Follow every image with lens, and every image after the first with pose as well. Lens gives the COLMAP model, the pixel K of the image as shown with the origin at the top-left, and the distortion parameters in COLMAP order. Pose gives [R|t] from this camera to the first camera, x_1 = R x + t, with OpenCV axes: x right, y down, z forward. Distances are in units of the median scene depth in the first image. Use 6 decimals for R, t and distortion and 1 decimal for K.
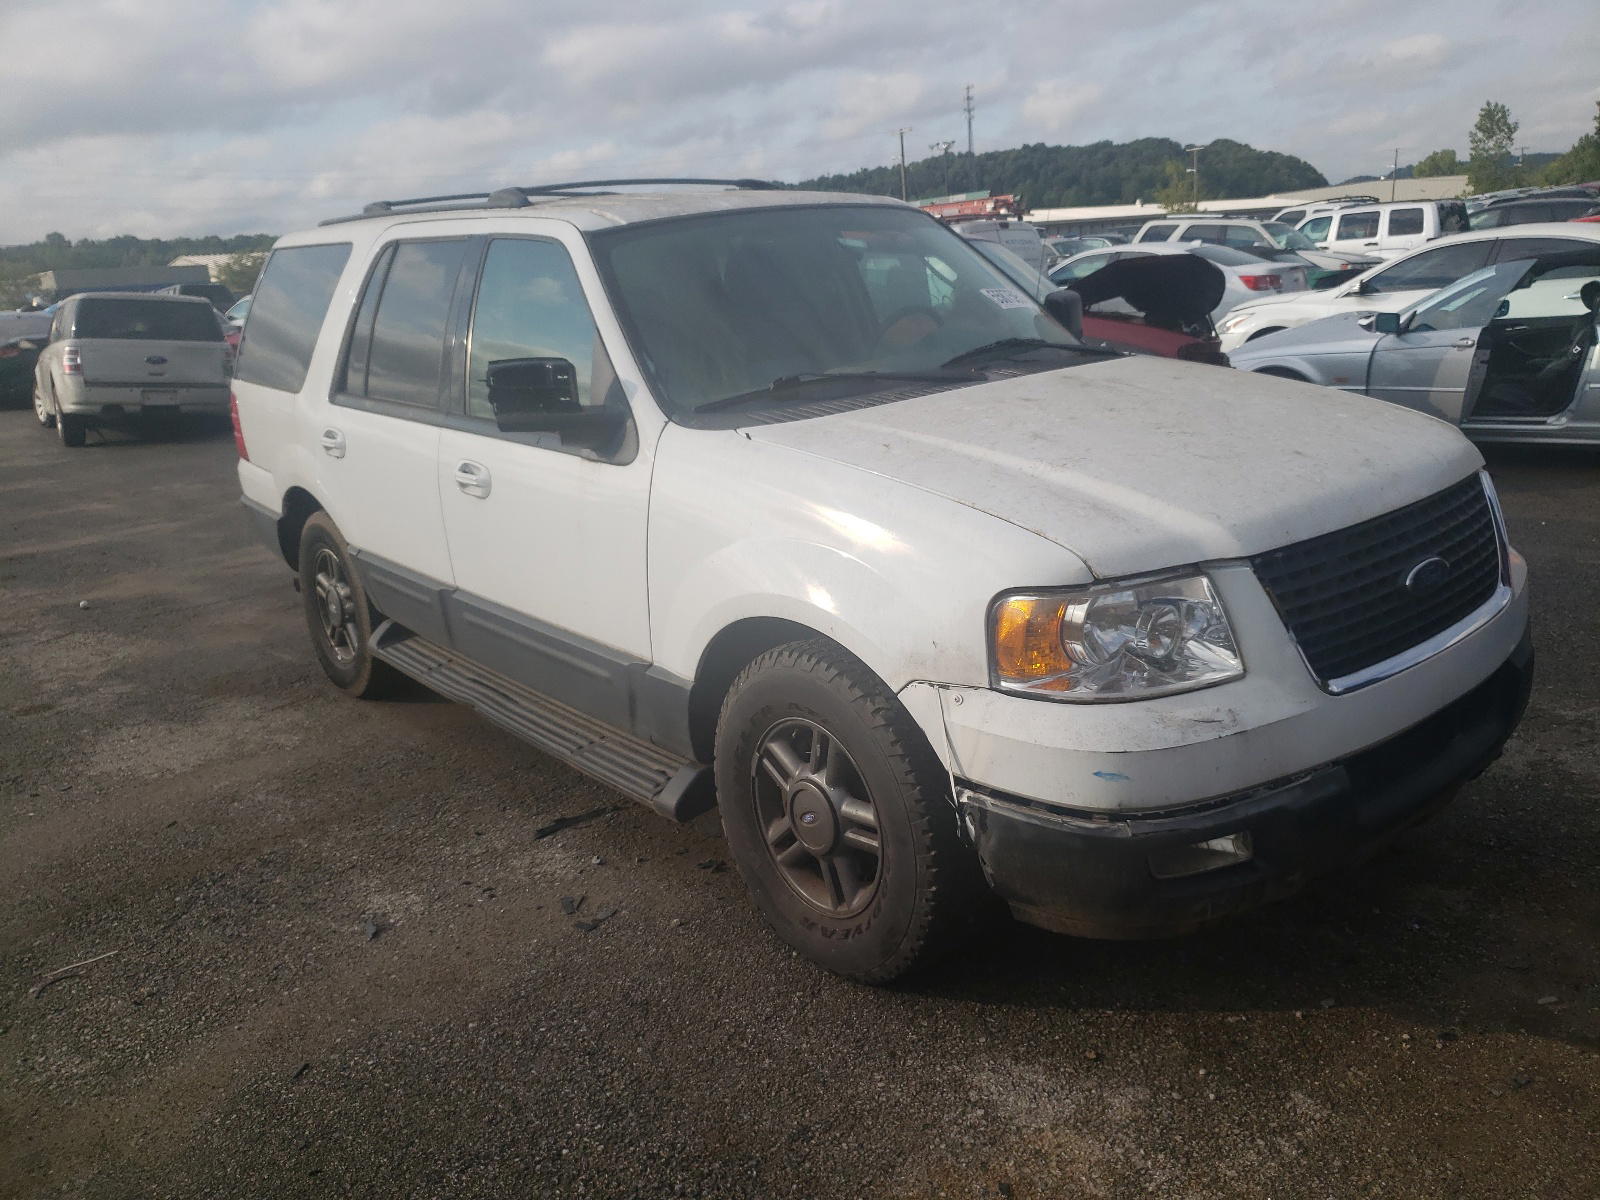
lens RADIAL K [[1304.4, 0, 800.0], [0, 1304.4, 600.0], [0, 0, 1]] dist [0.100965, -0.001558]
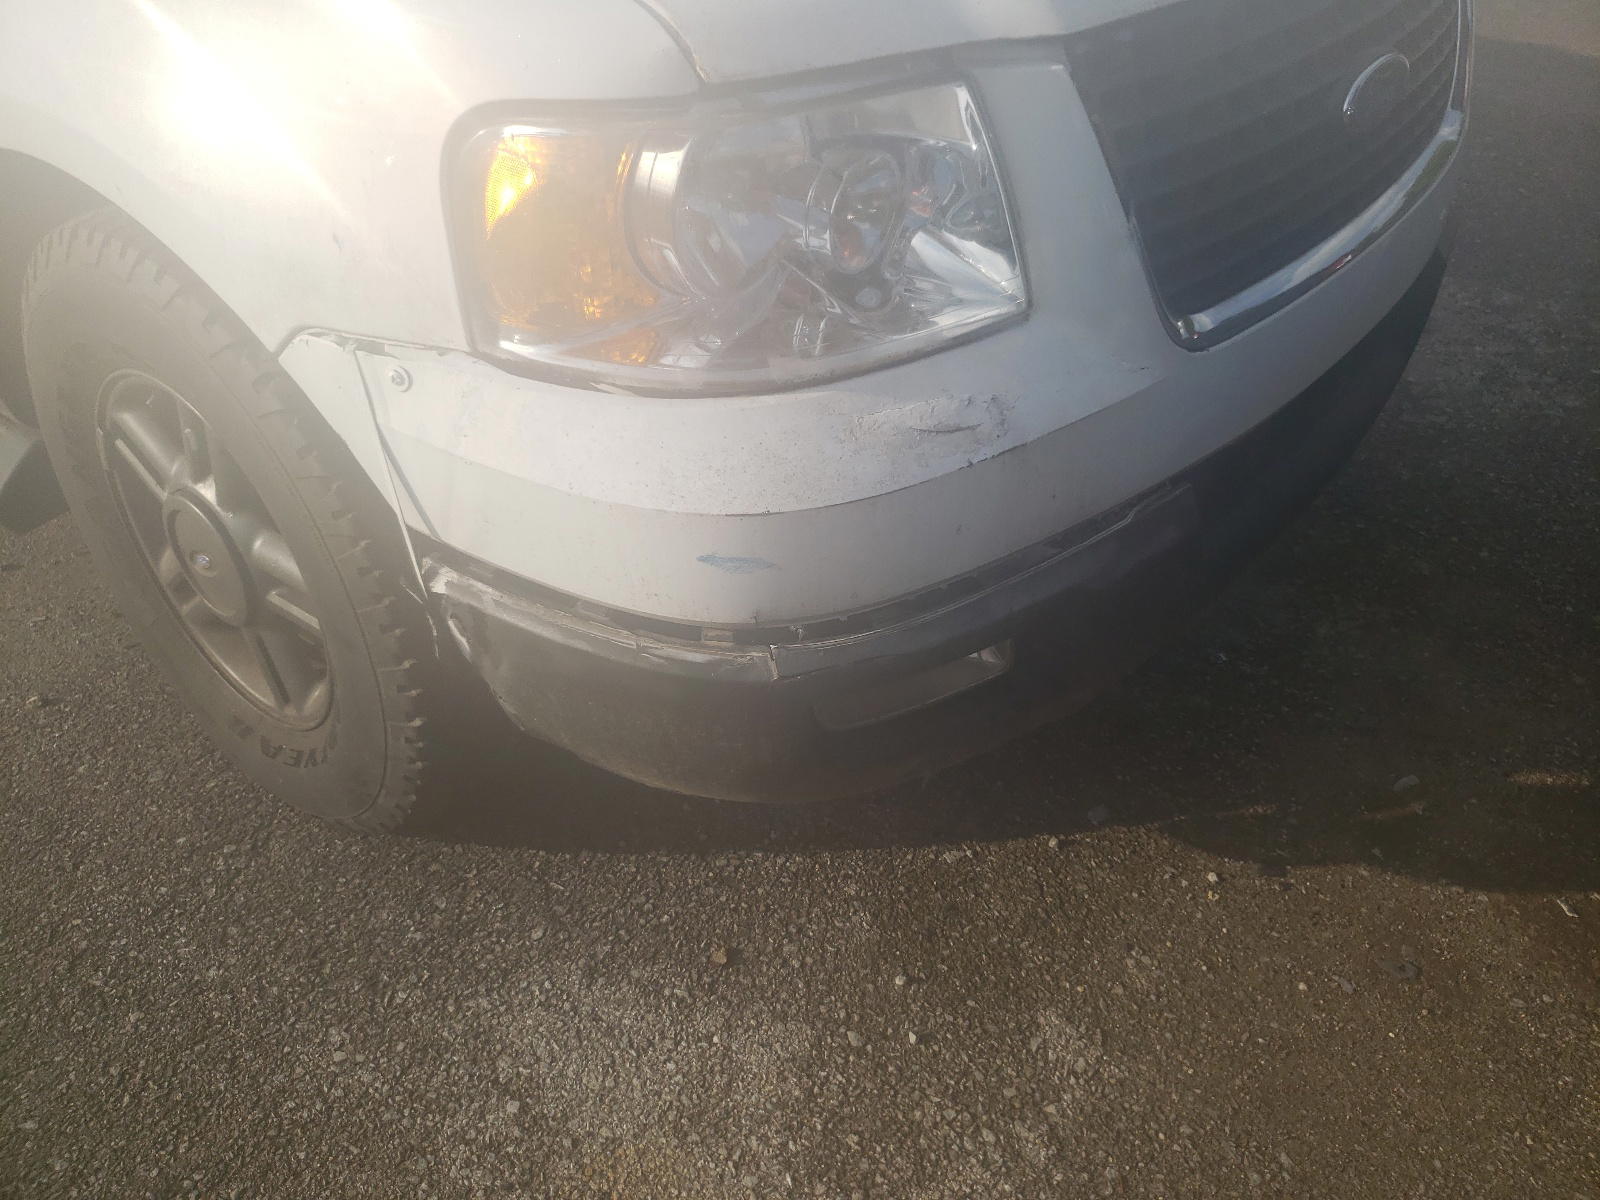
lens RADIAL K [[1439.0, 0, 800.0], [0, 1439.0, 600.0], [0, 0, 1]] dist [-0.003447, -0.002180]
pose [[0.977014, -0.055092, 0.205934, 0.142752], [-0.016380, 0.943771, 0.330193, -0.012563], [-0.212545, -0.325976, 0.921175, 0.497446]]
